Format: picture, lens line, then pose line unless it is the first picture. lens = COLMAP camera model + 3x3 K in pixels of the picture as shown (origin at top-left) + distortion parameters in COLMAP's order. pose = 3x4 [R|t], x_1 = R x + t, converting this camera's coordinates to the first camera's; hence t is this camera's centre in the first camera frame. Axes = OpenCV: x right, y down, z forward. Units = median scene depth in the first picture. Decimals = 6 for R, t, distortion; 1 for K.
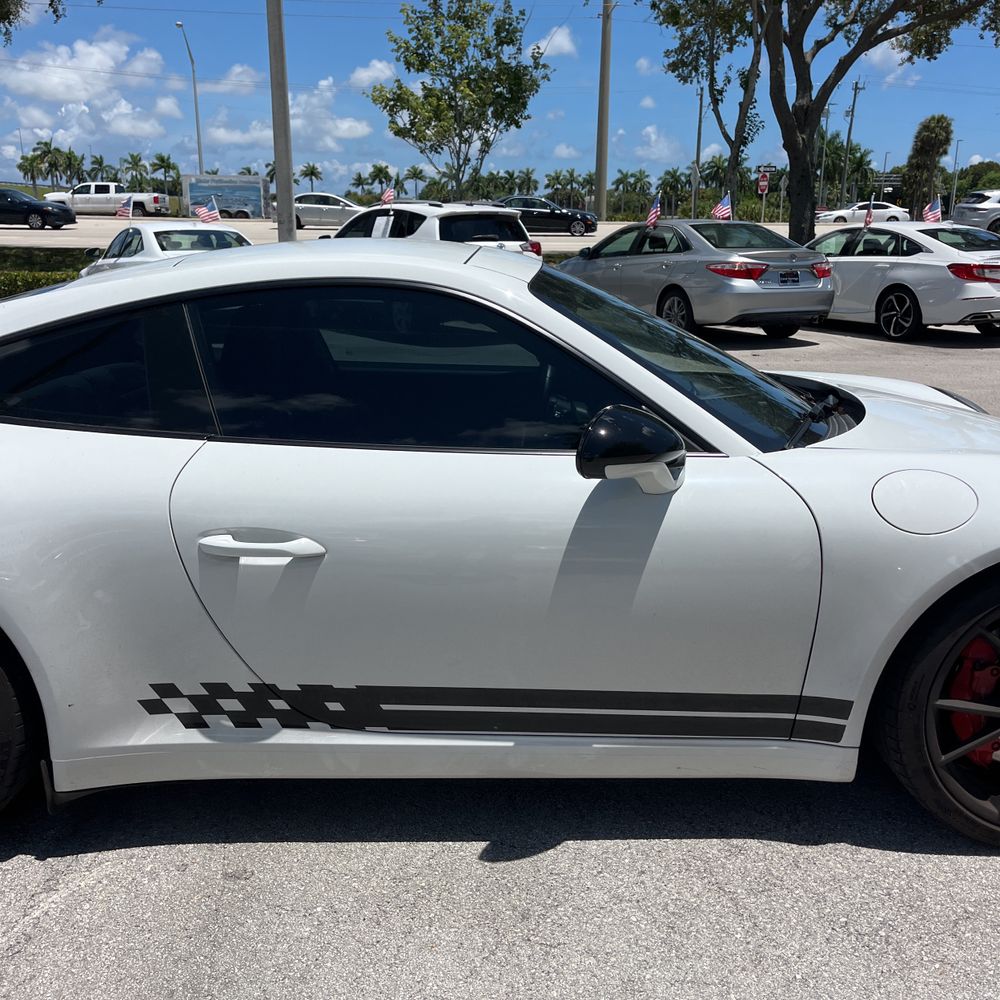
lens RADIAL K [[1035.1, 0, 500.0], [0, 1035.1, 500.0], [0, 0, 1]] dist [0.010161, 0.005923]
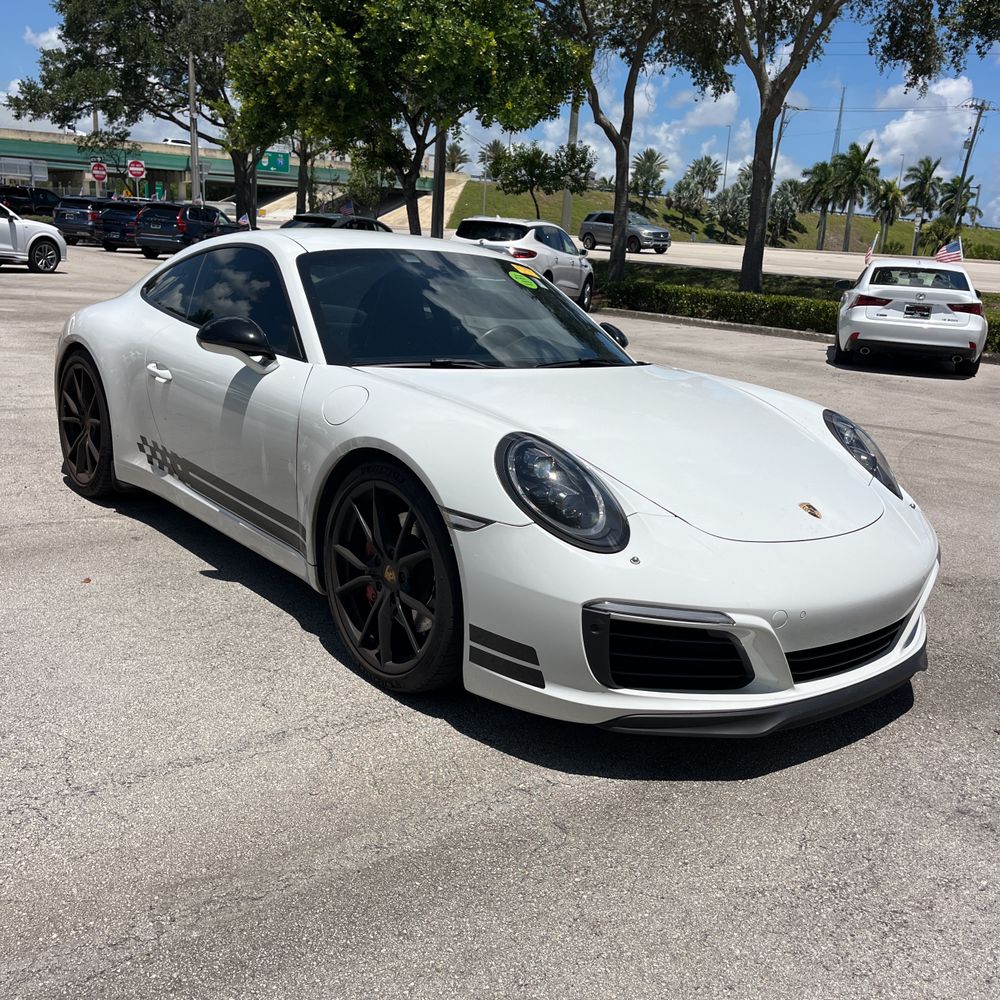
lens RADIAL K [[1027.4, 0, 500.0], [0, 1027.4, 500.0], [0, 0, 1]] dist [0.051986, -0.079728]
pose [[0.624592, 0.226796, -0.747294, 0.212444], [-0.258217, 0.963057, 0.076459, -0.004720], [0.737027, 0.145208, 0.660080, 0.026903]]
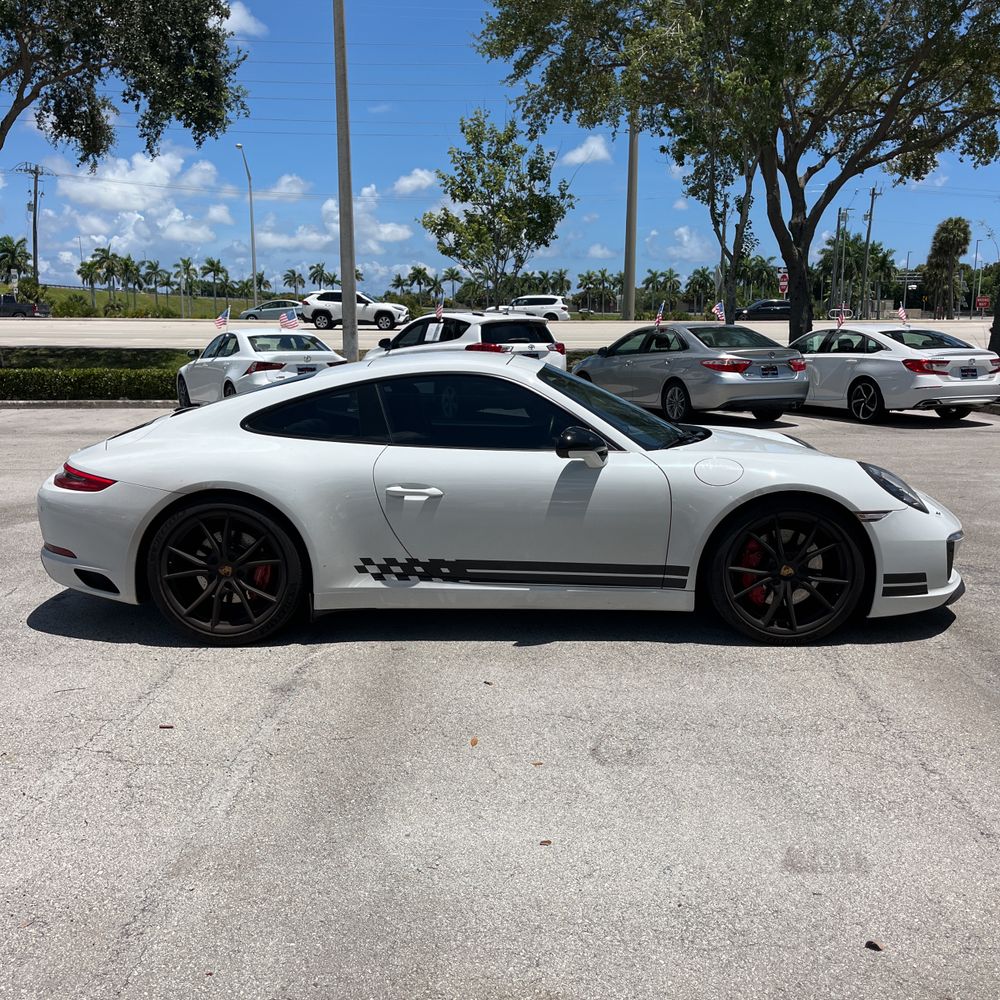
lens RADIAL K [[1035.1, 0, 500.0], [0, 1035.1, 500.0], [0, 0, 1]] dist [0.010161, 0.005923]
pose [[0.999451, -0.000030, -0.033146, 0.003027], [-0.002924, 0.996022, -0.089060, 0.032260], [0.033017, 0.089108, 0.995475, -0.147632]]
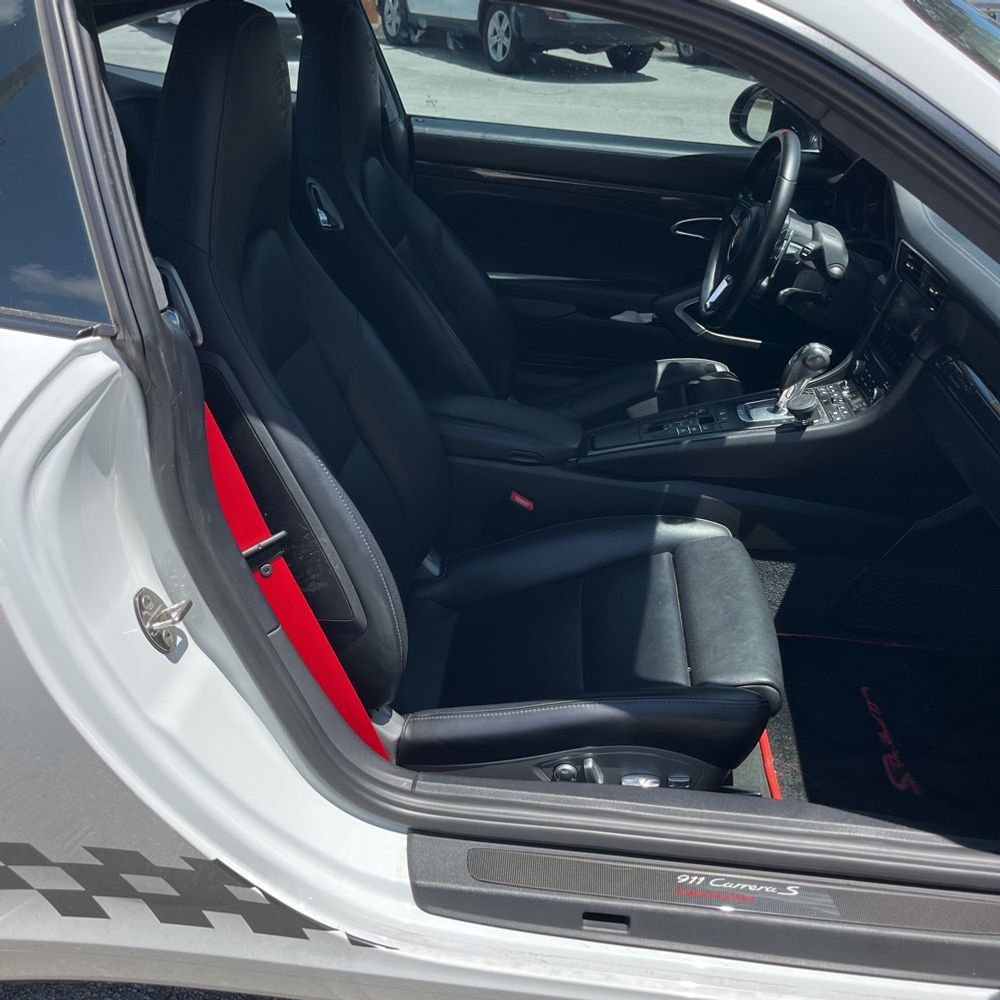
lens RADIAL K [[1035.1, 0, 500.0], [0, 1035.1, 500.0], [0, 0, 1]] dist [0.010161, 0.005923]
pose [[0.994813, 0.083584, -0.057981, -0.010845], [-0.067365, 0.968385, 0.240192, -0.014035], [0.076224, -0.235040, 0.968992, 0.076685]]
